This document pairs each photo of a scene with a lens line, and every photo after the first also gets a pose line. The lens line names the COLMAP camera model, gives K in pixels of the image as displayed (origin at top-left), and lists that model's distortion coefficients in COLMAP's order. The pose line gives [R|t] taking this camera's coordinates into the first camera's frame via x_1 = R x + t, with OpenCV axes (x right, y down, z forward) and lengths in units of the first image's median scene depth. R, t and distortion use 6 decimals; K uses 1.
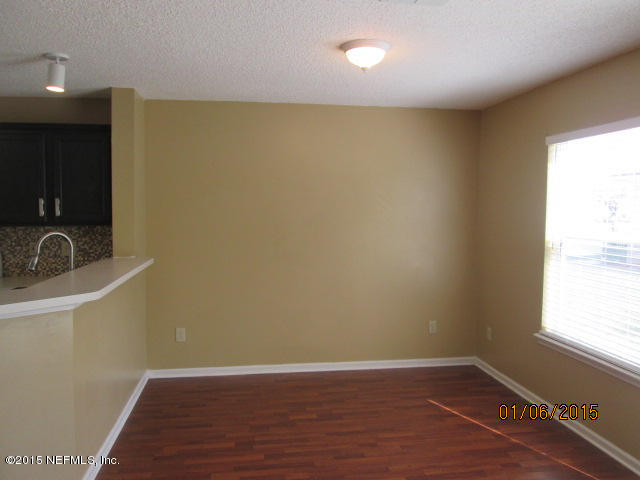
lens RADIAL K [[523.5, 0, 320.0], [0, 523.5, 240.0], [0, 0, 1]] dist [-0.060262, 0.038074]
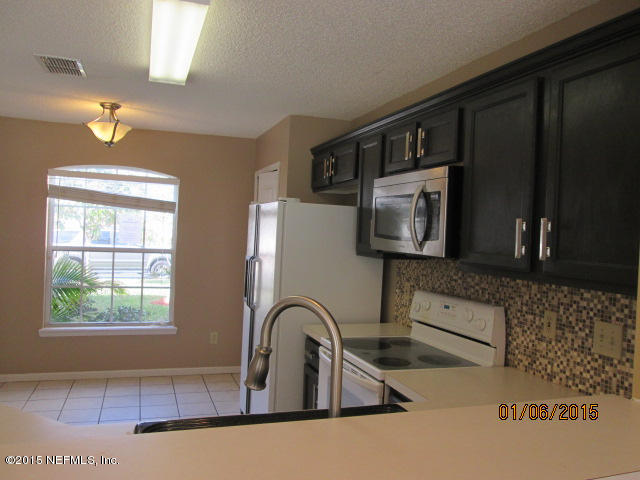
lens RADIAL K [[523.5, 0, 320.0], [0, 523.5, 240.0], [0, 0, 1]] dist [-0.060262, 0.038074]
pose [[0.182203, 0.025399, -0.982933, -0.115429], [-0.101524, 0.994809, 0.006887, -0.043951], [0.978006, 0.098536, 0.183835, 0.689939]]
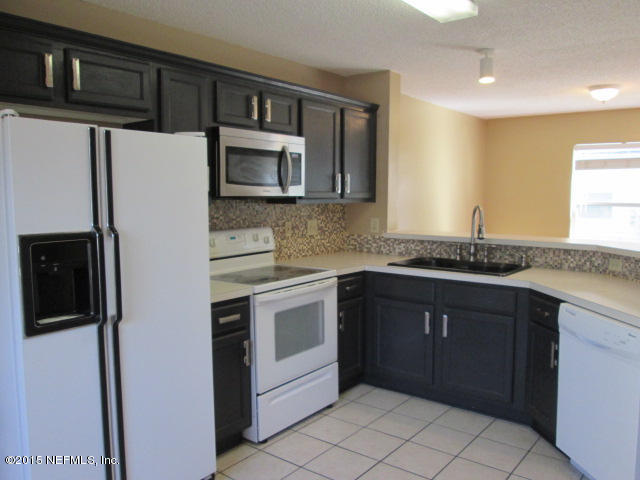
lens RADIAL K [[523.5, 0, 320.0], [0, 523.5, 240.0], [0, 0, 1]] dist [-0.060262, 0.038074]
pose [[0.724932, -0.059602, 0.686237, -1.148534], [0.044902, 0.998219, 0.039264, 0.002622], [-0.687355, 0.002349, 0.726317, 0.293908]]
